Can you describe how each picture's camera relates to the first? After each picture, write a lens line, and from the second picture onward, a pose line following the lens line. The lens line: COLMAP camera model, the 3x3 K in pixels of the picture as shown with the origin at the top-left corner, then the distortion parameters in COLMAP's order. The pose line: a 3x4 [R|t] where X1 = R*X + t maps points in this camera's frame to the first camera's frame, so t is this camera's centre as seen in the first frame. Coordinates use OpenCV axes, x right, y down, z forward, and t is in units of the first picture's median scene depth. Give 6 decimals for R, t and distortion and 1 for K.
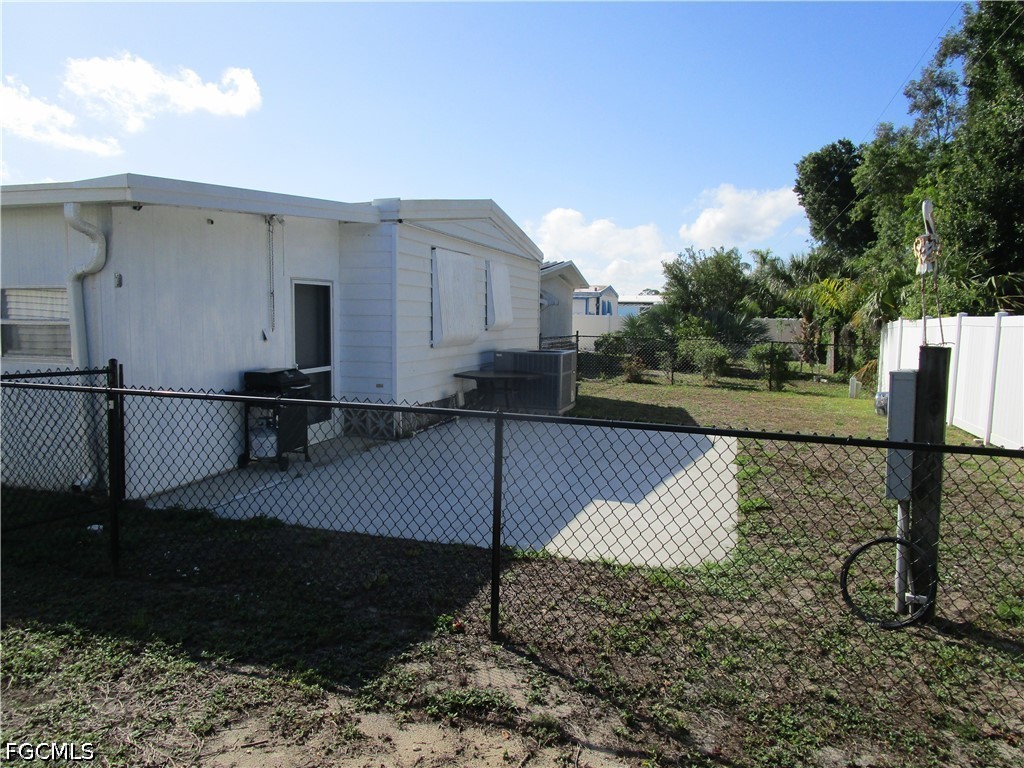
lens RADIAL K [[723.9, 0, 510.4], [0, 723.9, 383.3], [0, 0, 1]] dist [-0.035045, 0.015268]
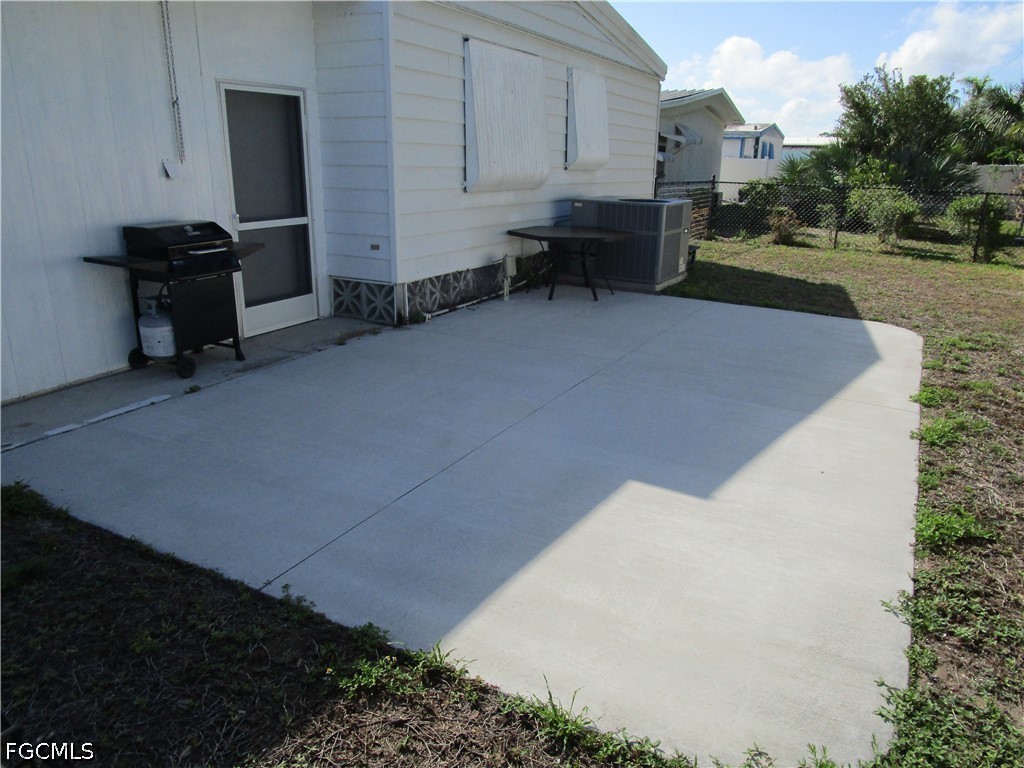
lens RADIAL K [[723.9, 0, 511.4], [0, 723.9, 387.6], [0, 0, 1]] dist [-0.035045, 0.015268]
pose [[0.978715, 0.062330, -0.195529, 0.063950], [-0.020493, 0.977683, 0.209083, -0.008839], [0.204198, -0.200625, 0.958151, 0.233305]]
